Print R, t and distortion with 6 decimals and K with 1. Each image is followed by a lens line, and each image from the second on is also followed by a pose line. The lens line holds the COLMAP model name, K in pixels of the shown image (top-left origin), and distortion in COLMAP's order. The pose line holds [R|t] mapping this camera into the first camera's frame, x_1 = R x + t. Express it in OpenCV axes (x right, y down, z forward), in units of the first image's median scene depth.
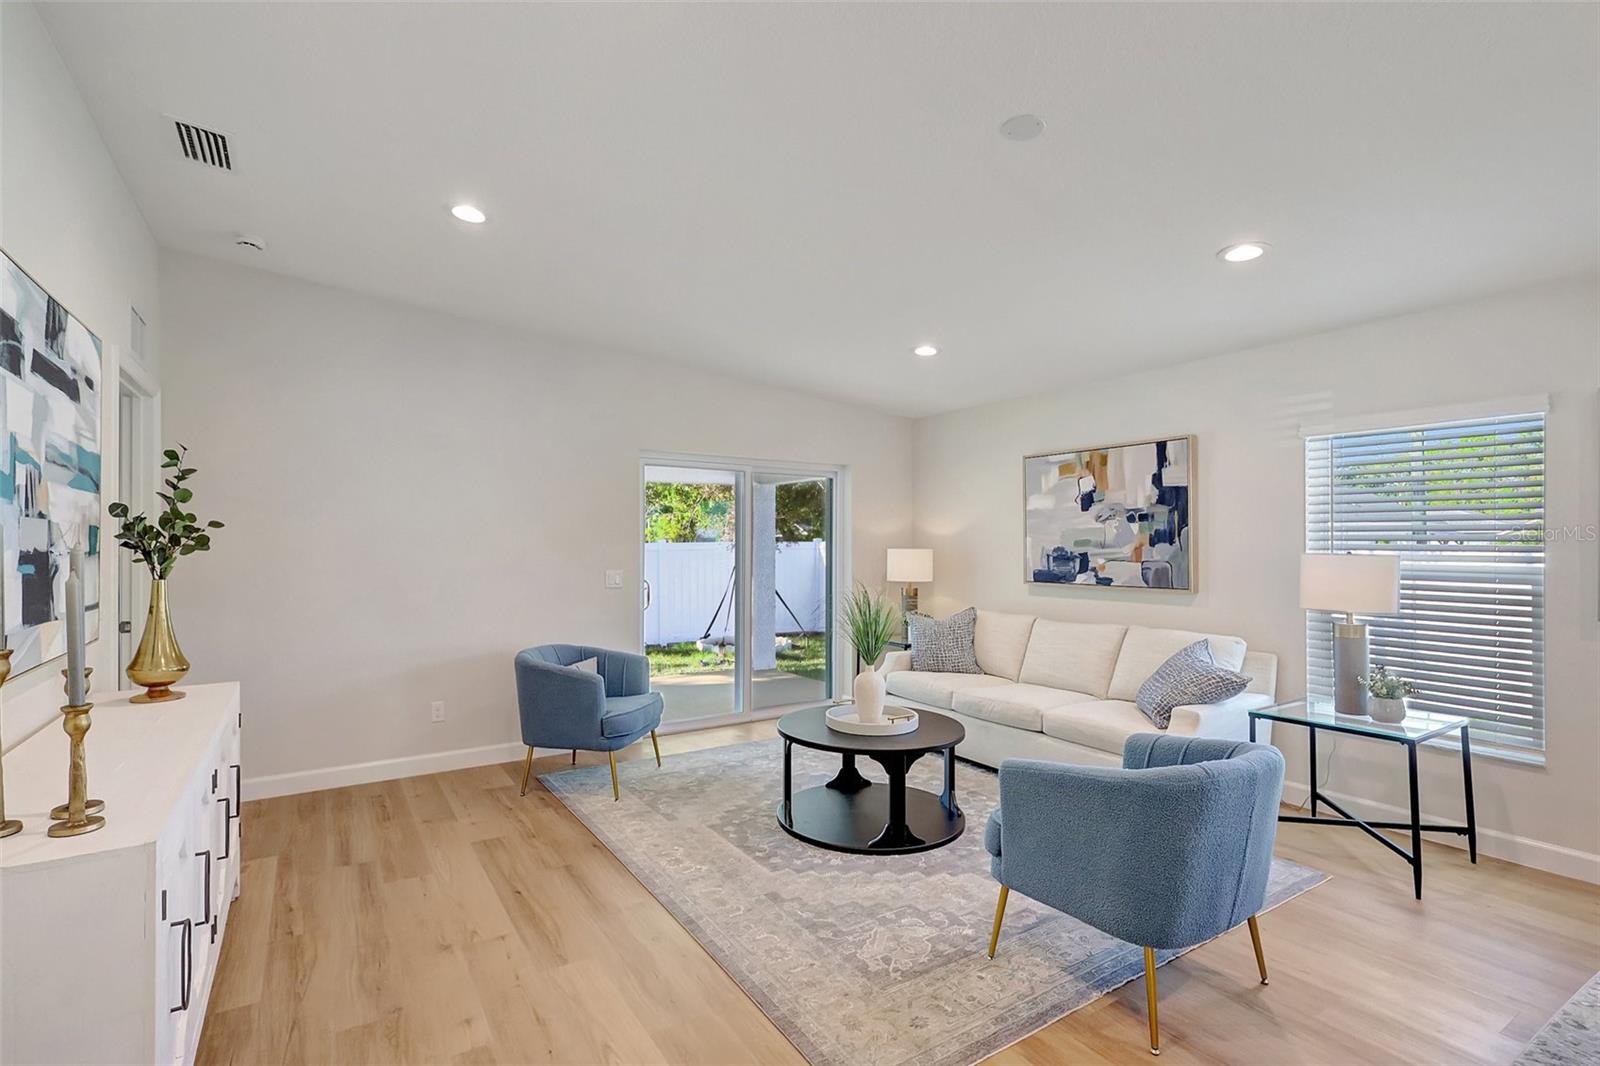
lens RADIAL K [[742.9, 0, 783.7], [0, 742.9, 534.4], [0, 0, 1]] dist [0.004551, -0.001759]
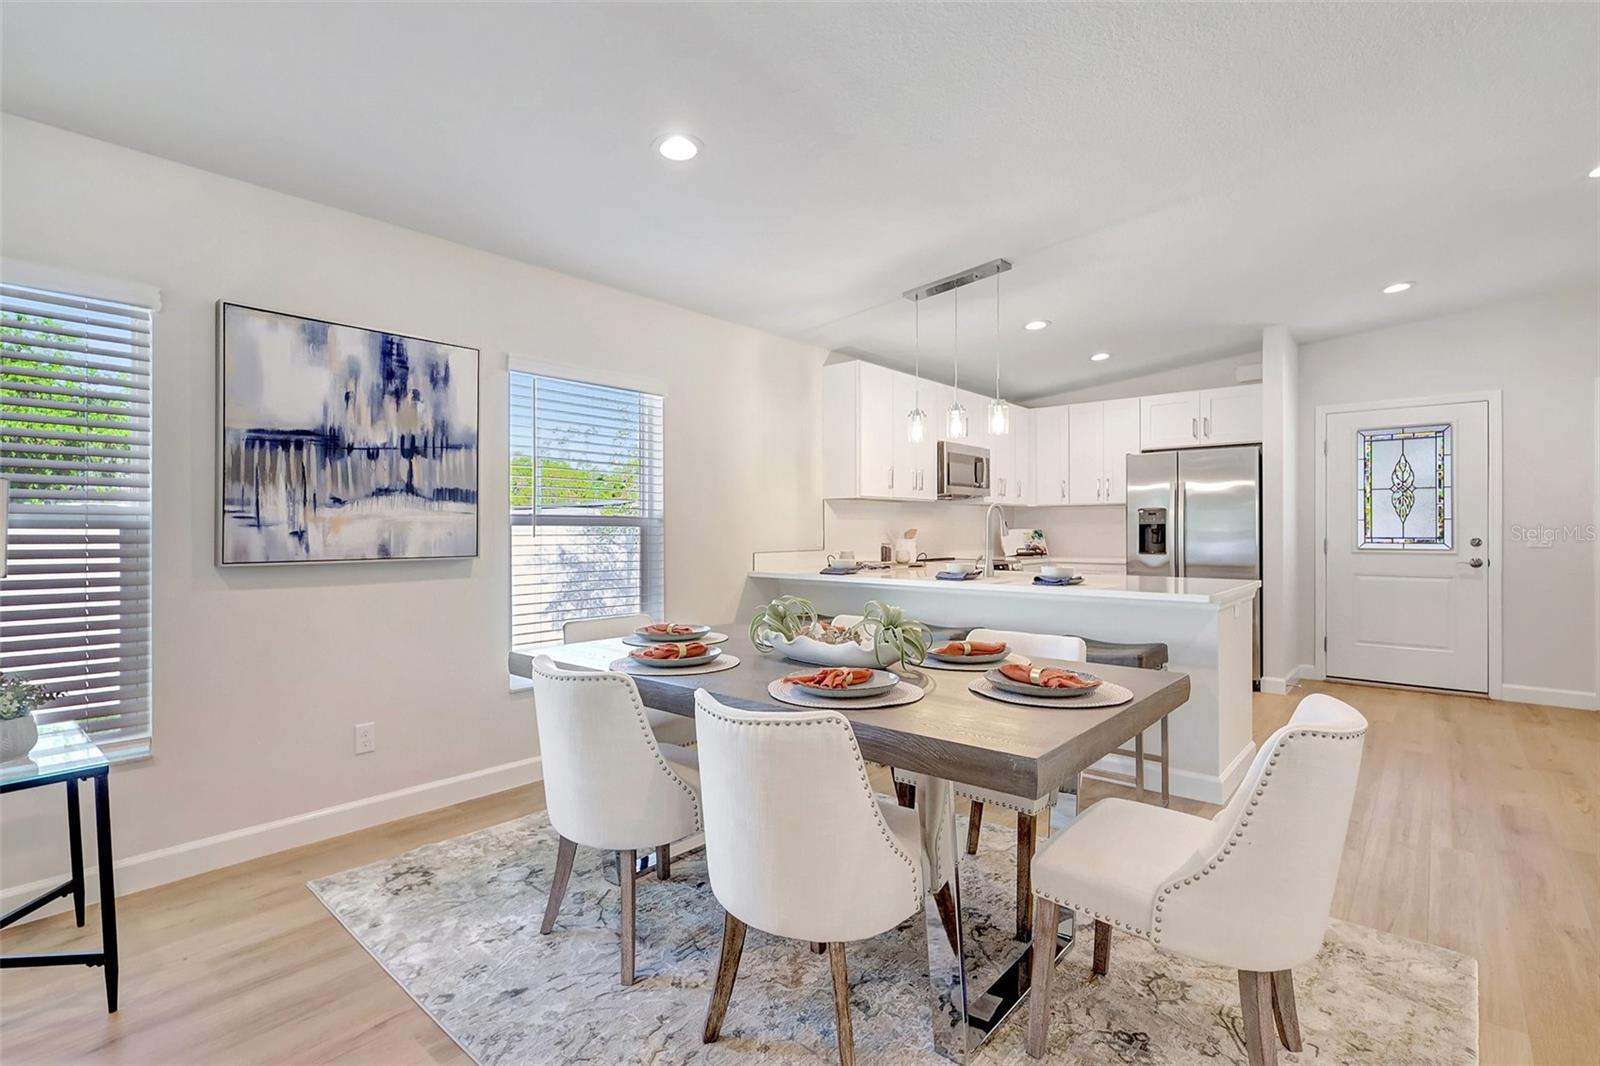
lens RADIAL K [[742.9, 0, 792.5], [0, 742.9, 524.2], [0, 0, 1]] dist [0.004551, -0.001759]
pose [[-0.281585, 0.003717, 0.959529, 0.077822], [-0.014851, 0.999856, -0.008232, 0.074525], [-0.959421, -0.016568, -0.281490, 0.704226]]
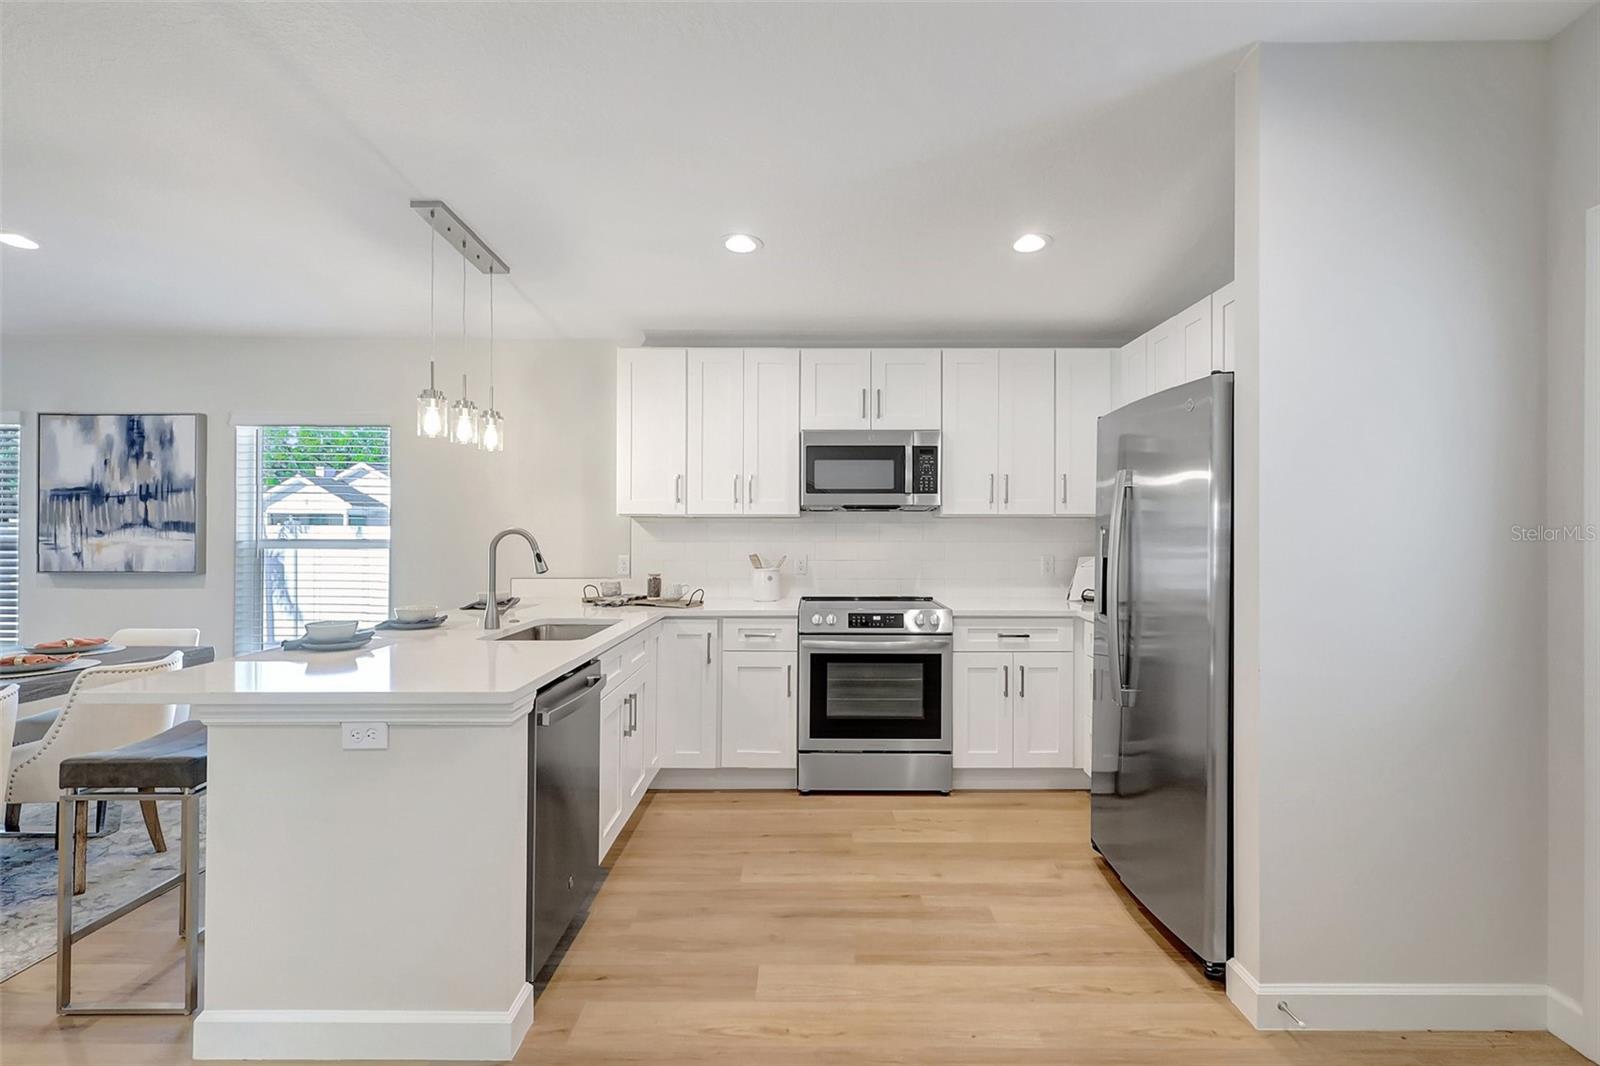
lens RADIAL K [[742.9, 0, 827.6], [0, 742.9, 525.9], [0, 0, 1]] dist [0.004551, -0.001759]
pose [[0.531137, 0.005774, 0.847266, 0.784261], [-0.015557, 0.999875, 0.002939, -0.004063], [-0.847143, -0.014741, 0.531160, -1.217778]]
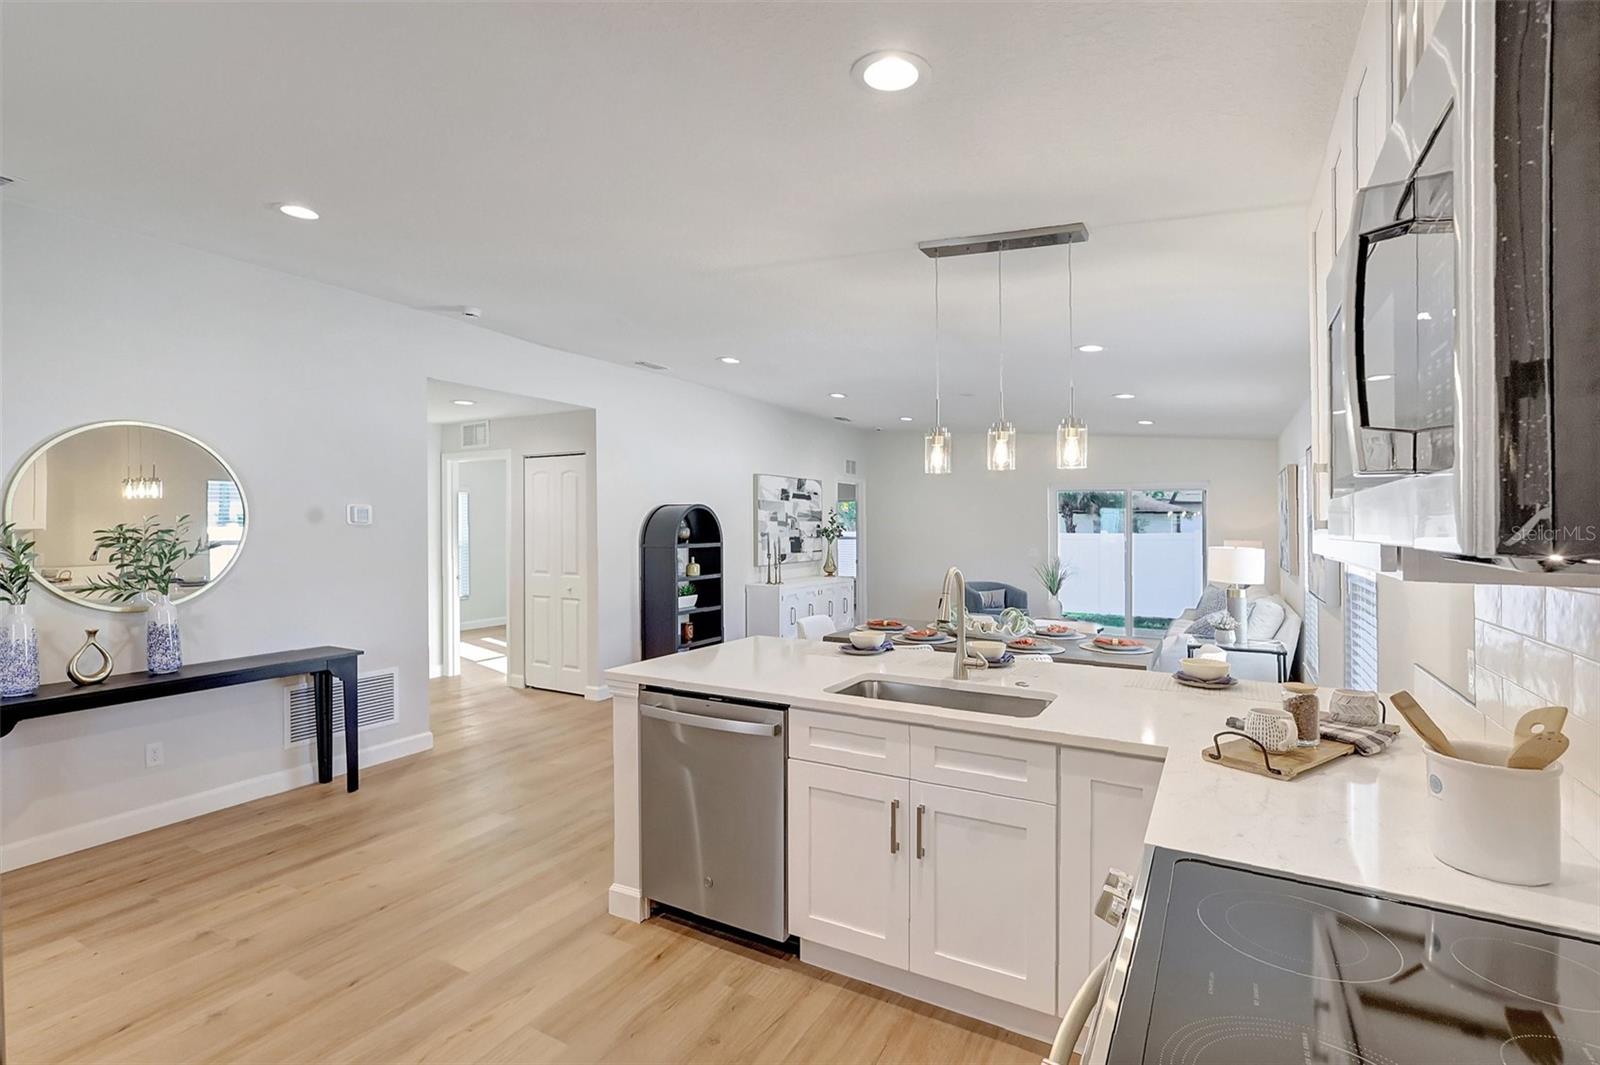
lens RADIAL K [[742.9, 0, 800.3], [0, 742.9, 531.3], [0, 0, 1]] dist [0.004551, -0.001759]
pose [[0.472405, 0.006471, -0.881358, 2.297122], [0.011369, 0.999845, 0.013434, -0.054964], [0.881308, -0.016366, 0.472259, -0.851581]]
